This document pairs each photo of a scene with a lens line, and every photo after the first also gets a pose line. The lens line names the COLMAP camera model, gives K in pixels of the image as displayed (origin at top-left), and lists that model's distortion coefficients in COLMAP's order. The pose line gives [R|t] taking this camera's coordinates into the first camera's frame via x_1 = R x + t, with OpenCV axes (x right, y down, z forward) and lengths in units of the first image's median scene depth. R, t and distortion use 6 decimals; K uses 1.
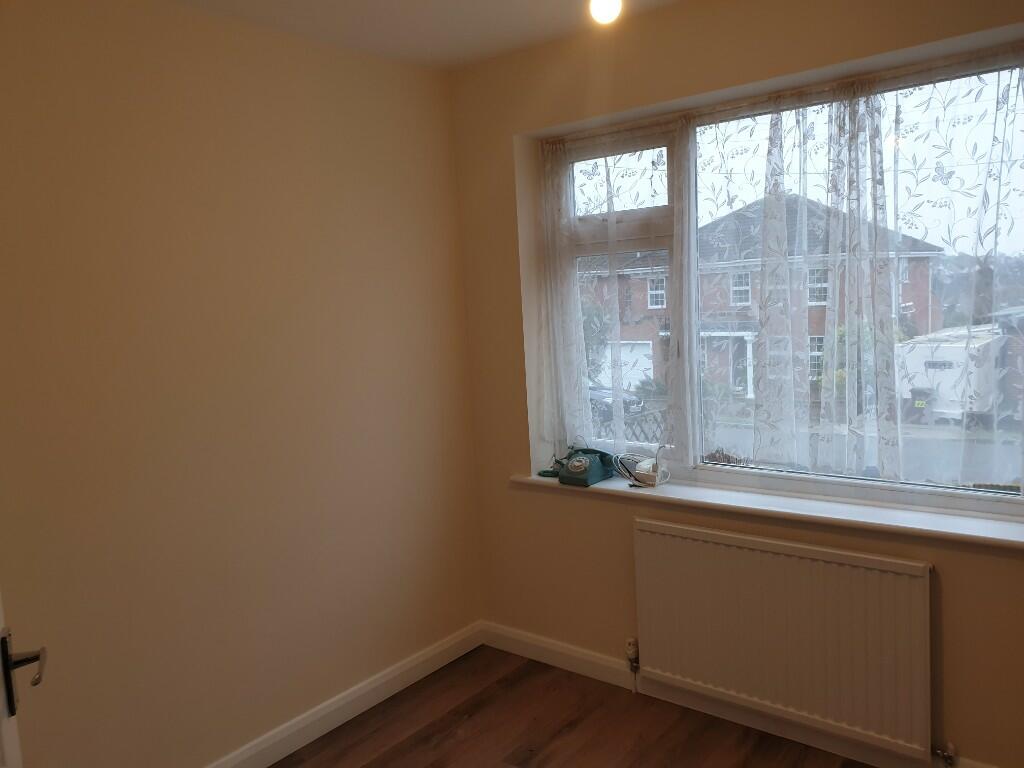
lens RADIAL K [[793.6, 0, 514.8], [0, 793.6, 387.6], [0, 0, 1]] dist [0.042868, -0.033318]
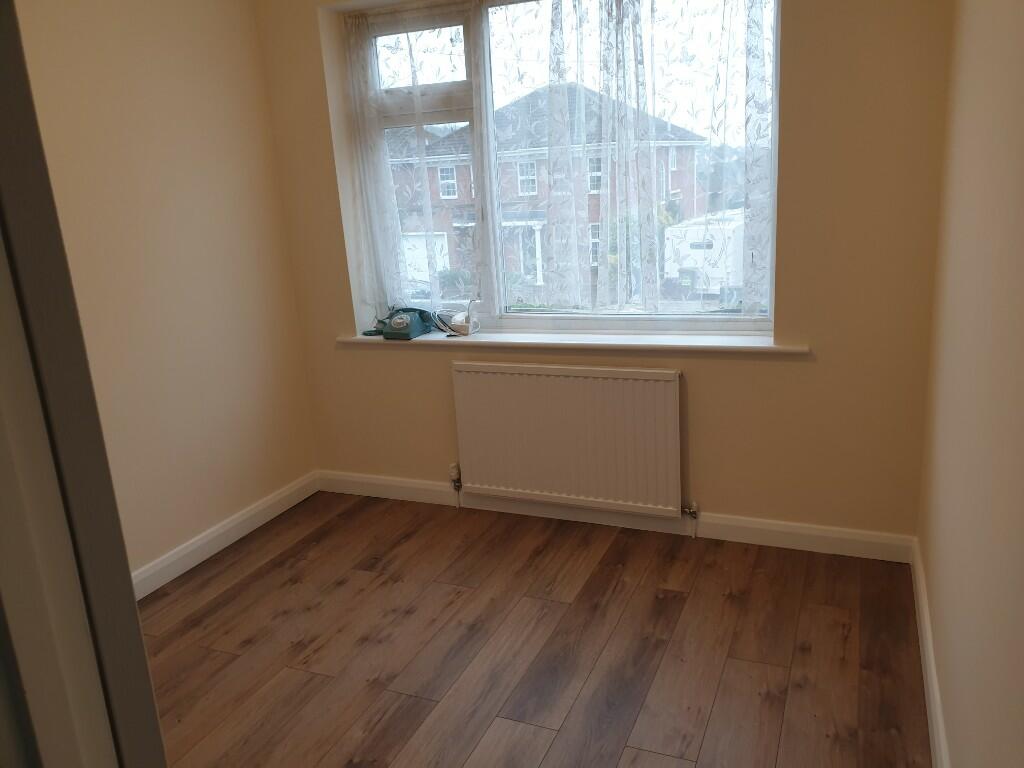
lens RADIAL K [[793.6, 0, 510.4], [0, 793.6, 386.9], [0, 0, 1]] dist [0.042868, -0.033318]
pose [[0.967956, -0.070749, 0.240948, -0.046354], [0.039073, 0.990238, 0.133796, 0.047052], [-0.248062, -0.120095, 0.961271, -0.134091]]
